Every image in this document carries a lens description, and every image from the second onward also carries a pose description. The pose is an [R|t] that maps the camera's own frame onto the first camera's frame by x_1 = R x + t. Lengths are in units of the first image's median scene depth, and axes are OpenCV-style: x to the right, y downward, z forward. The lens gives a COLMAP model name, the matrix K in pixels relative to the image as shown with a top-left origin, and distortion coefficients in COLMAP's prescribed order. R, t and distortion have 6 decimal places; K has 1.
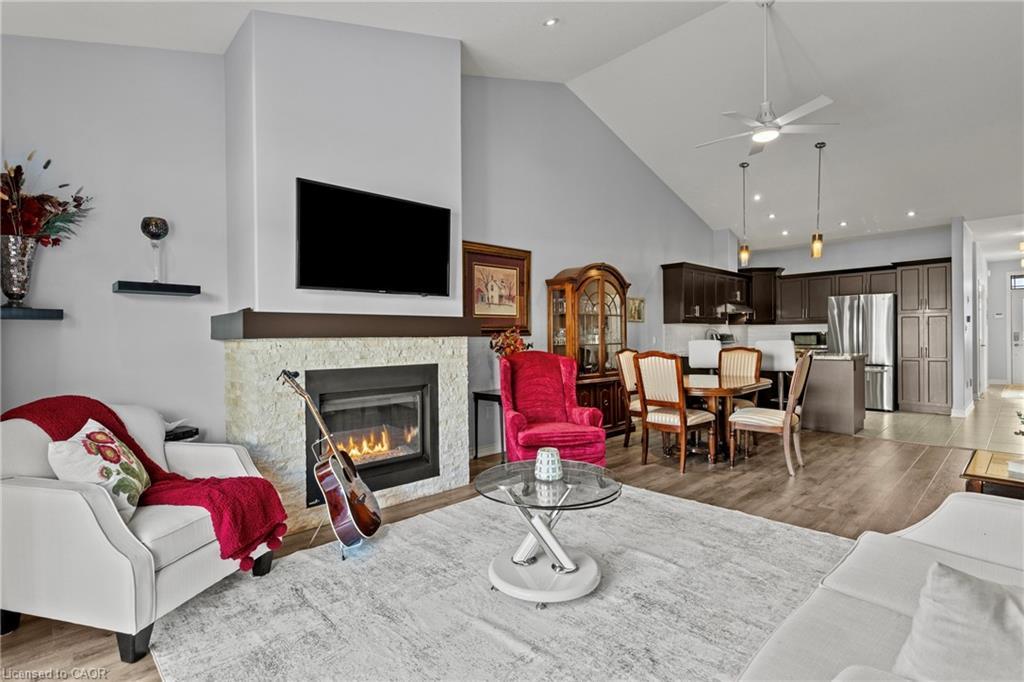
lens RADIAL K [[464.4, 0, 525.1], [0, 464.4, 339.4], [0, 0, 1]] dist [0.009323, -0.002665]
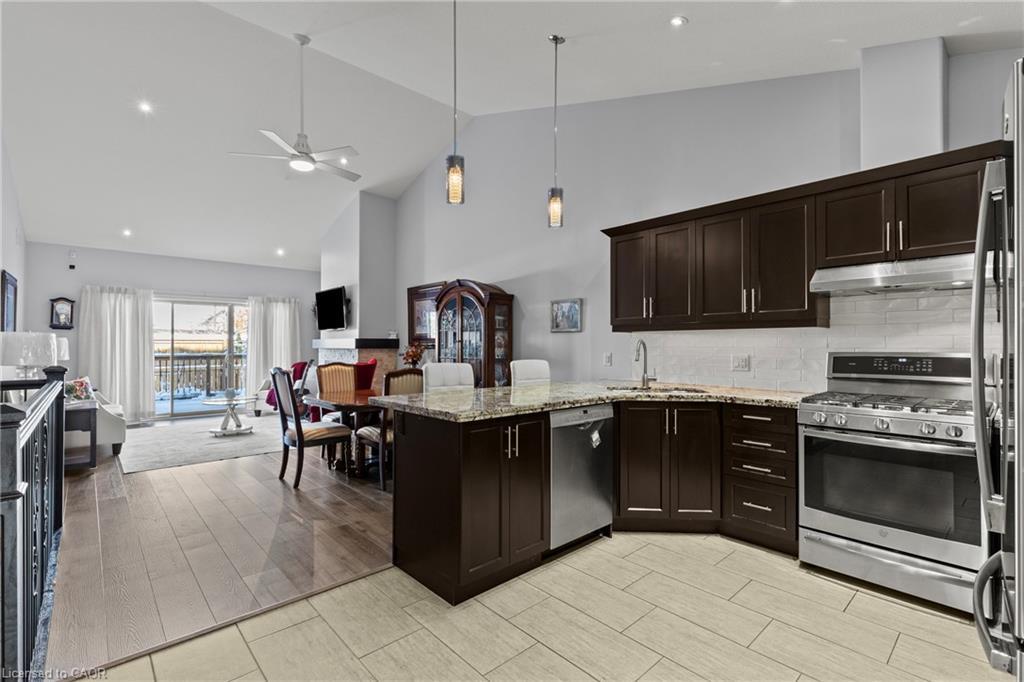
lens RADIAL K [[464.4, 0, 511.6], [0, 464.4, 339.4], [0, 0, 1]] dist [0.009323, -0.002665]
pose [[-0.012491, -0.001837, -0.999920, 1.306147], [-0.006294, 0.999979, -0.001758, -0.033508], [0.999902, 0.006271, -0.012502, 1.238069]]
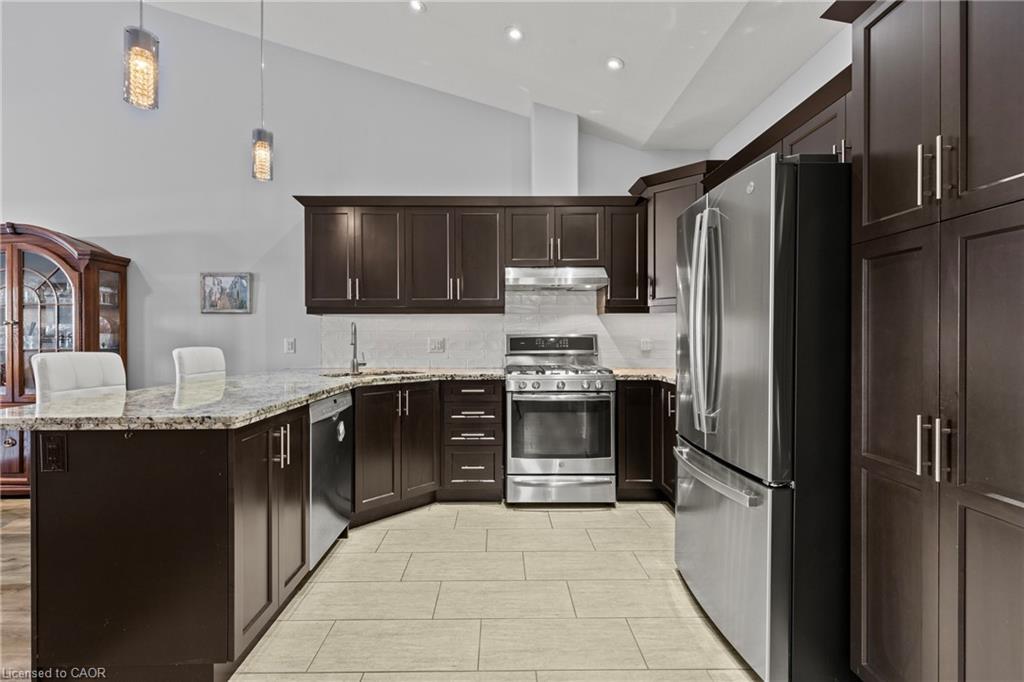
lens RADIAL K [[464.4, 0, 507.9], [0, 464.4, 338.1], [0, 0, 1]] dist [0.009323, -0.002665]
pose [[0.737852, 0.010356, -0.674884, 1.205673], [-0.009484, 0.999943, 0.004976, -0.017985], [0.674896, 0.002729, 0.737907, 1.078995]]
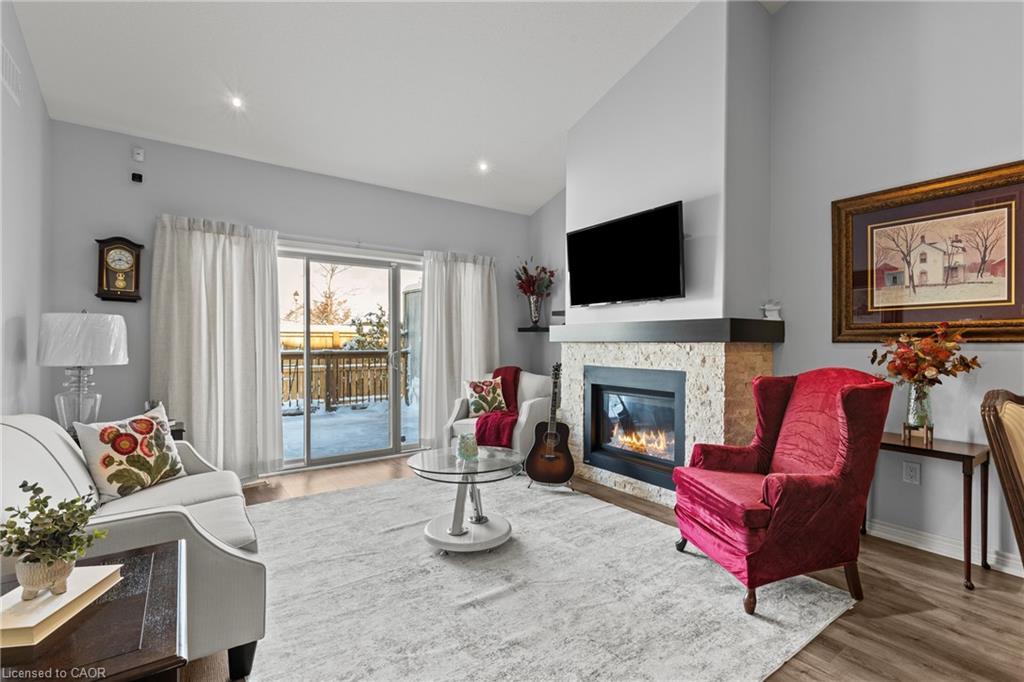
lens RADIAL K [[464.4, 0, 503.4], [0, 464.4, 344.1], [0, 0, 1]] dist [0.009323, -0.002665]
pose [[-0.139720, 0.013552, -0.990098, 0.546062], [-0.007919, 0.999859, 0.014803, -0.008979], [0.990159, 0.009909, -0.139593, 0.549808]]
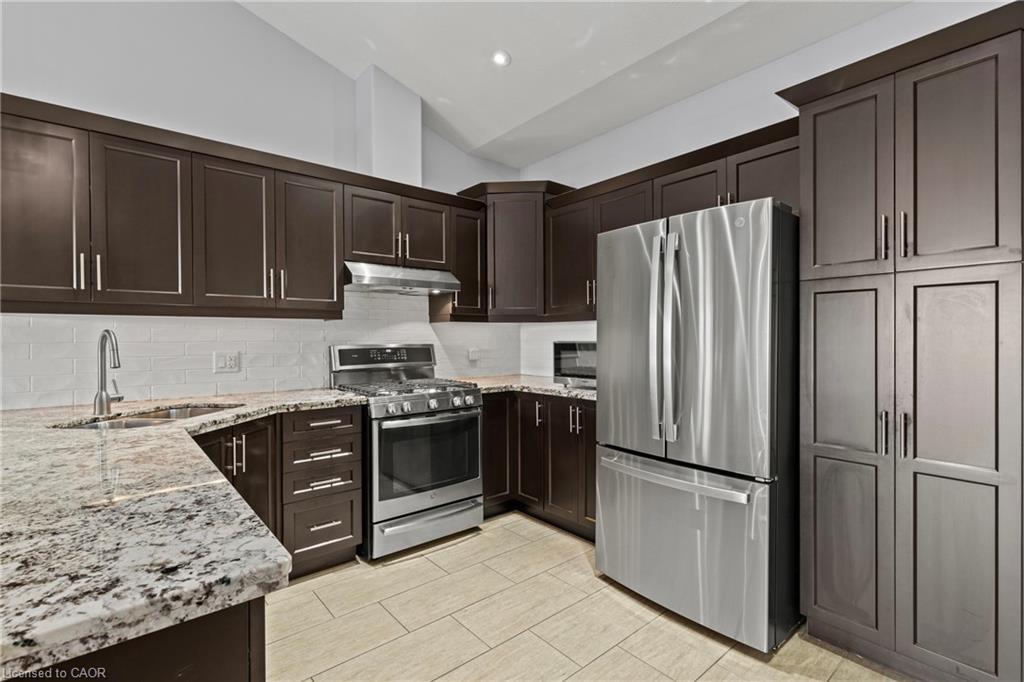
lens RADIAL K [[464.4, 0, 503.5], [0, 464.4, 340.1], [0, 0, 1]] dist [0.009323, -0.002665]
pose [[0.997957, 0.006194, -0.063593, 0.940119], [-0.006285, 0.999979, -0.001238, -0.027954], [0.063584, 0.001635, 0.997975, 1.051464]]
